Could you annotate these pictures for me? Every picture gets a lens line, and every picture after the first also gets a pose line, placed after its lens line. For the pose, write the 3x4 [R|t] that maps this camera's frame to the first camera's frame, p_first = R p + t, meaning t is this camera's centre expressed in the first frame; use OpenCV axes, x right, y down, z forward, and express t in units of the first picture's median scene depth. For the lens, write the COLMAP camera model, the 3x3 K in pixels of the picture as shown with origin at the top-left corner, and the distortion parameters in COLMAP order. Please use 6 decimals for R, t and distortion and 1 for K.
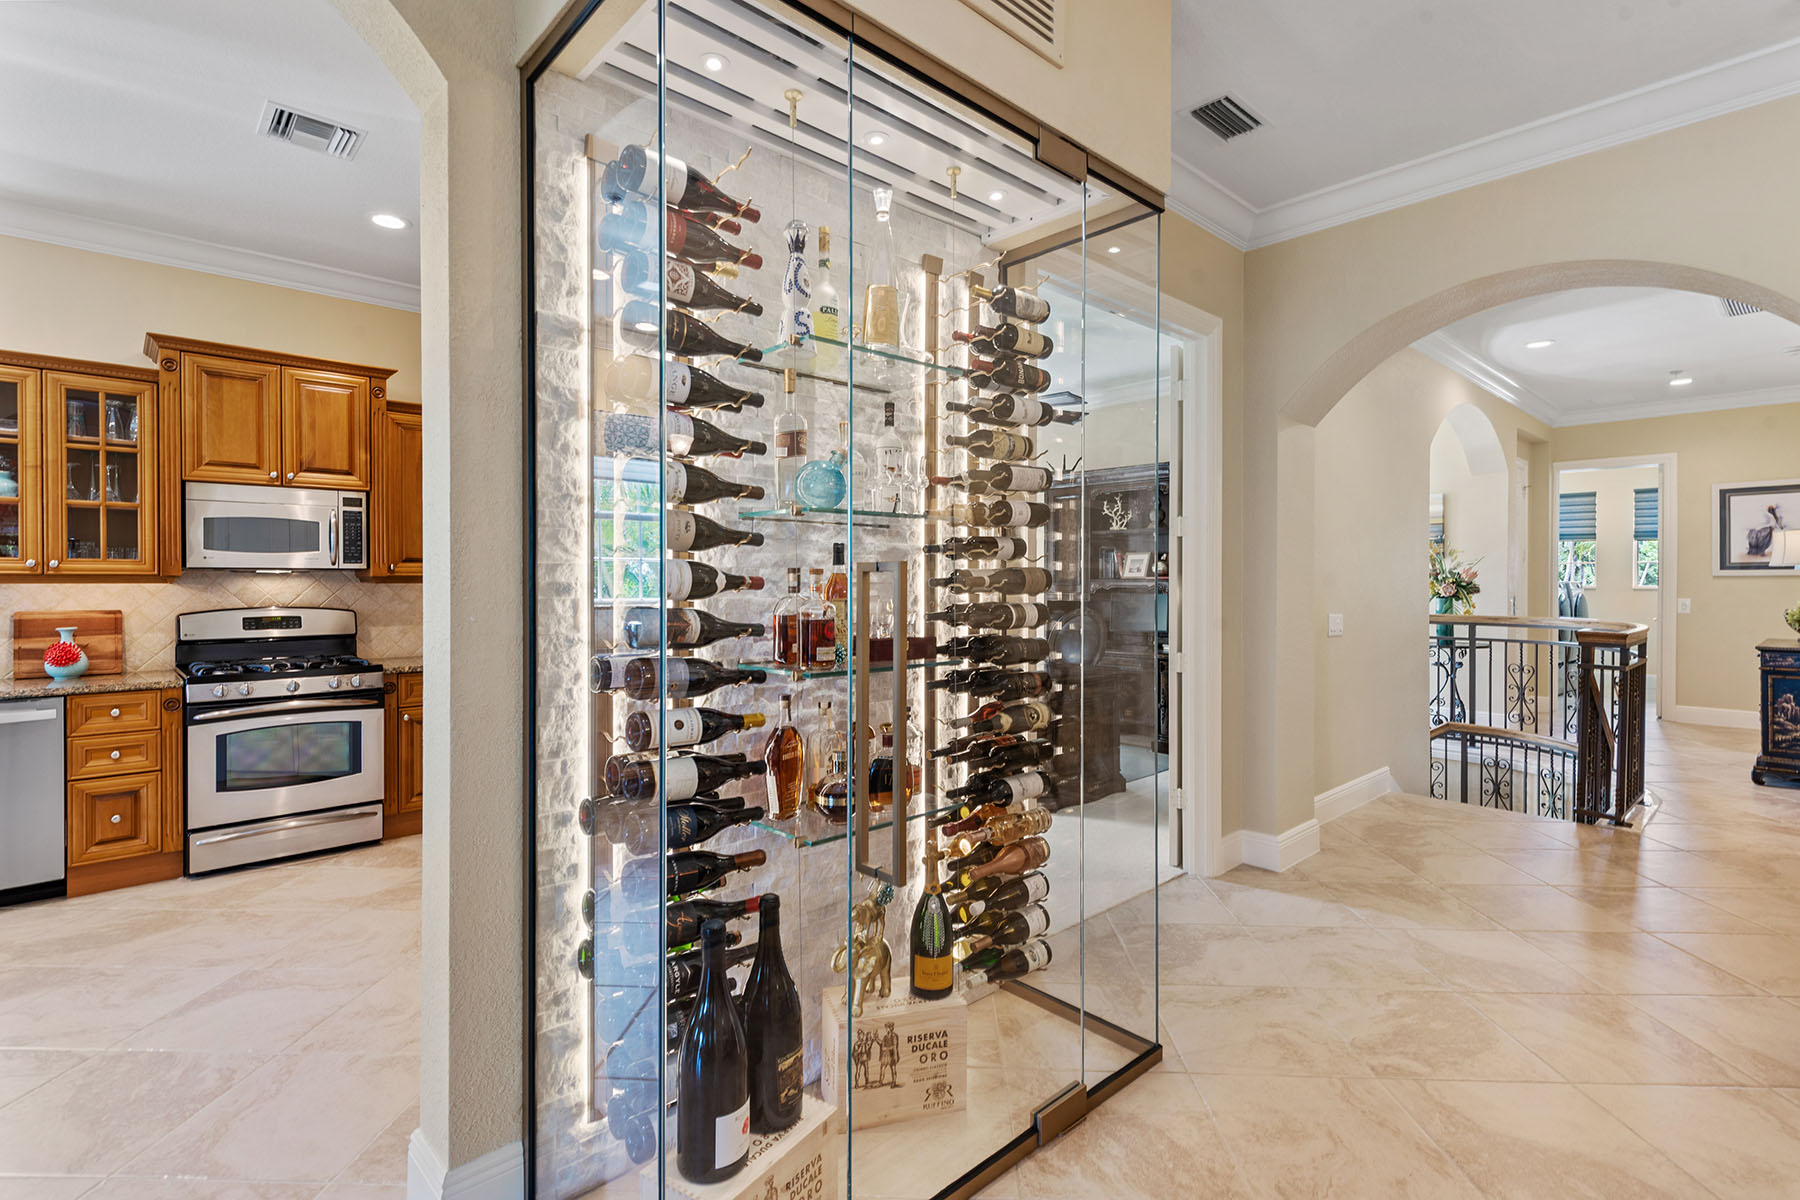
lens RADIAL K [[849.3, 0, 897.4], [0, 849.3, 595.8], [0, 0, 1]] dist [0.012750, 0.000096]
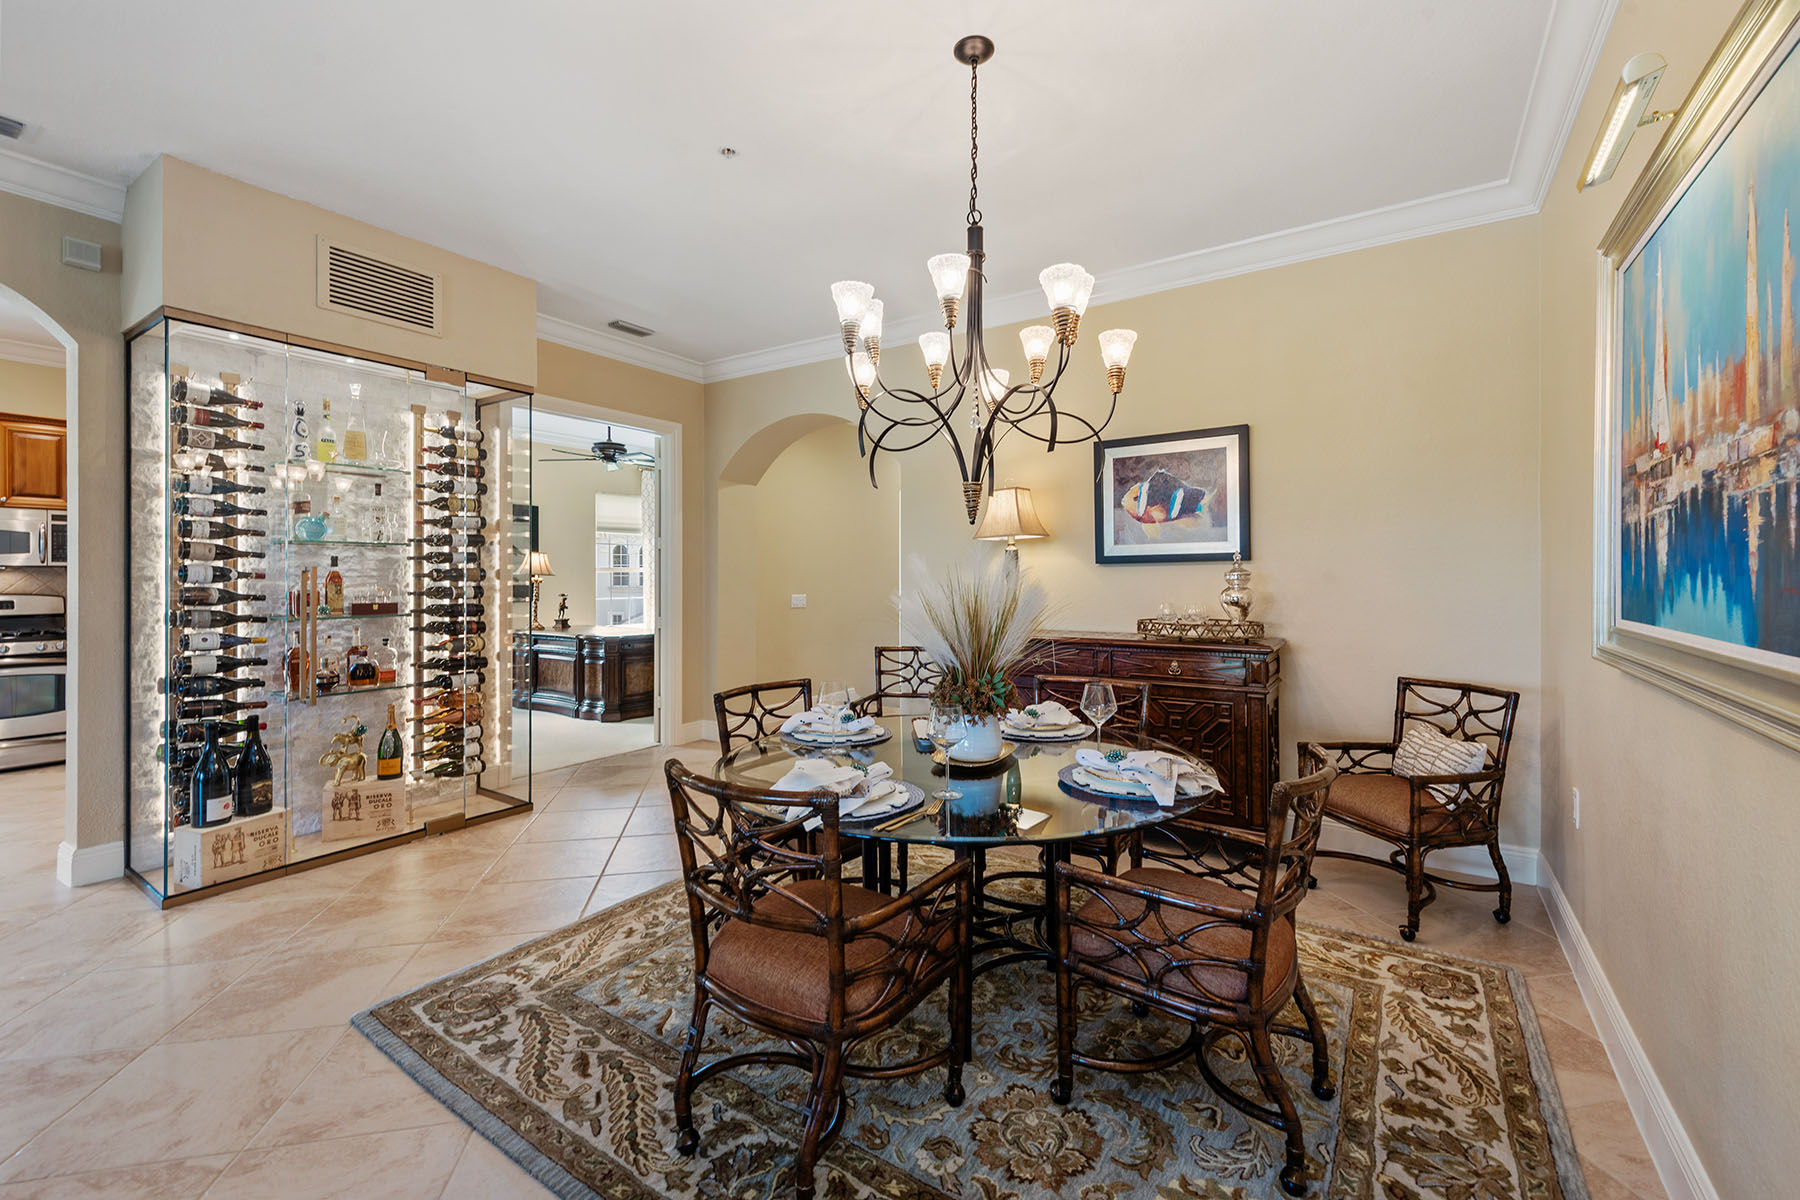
lens RADIAL K [[747.0, 0, 904.3], [0, 747.0, 582.3], [0, 0, 1]] dist [0.002347, 0.000099]
pose [[0.970737, -0.001870, 0.240139, 0.965603], [0.003602, 0.999971, -0.006772, 0.020188], [-0.240119, 0.007439, 0.970715, -1.231387]]
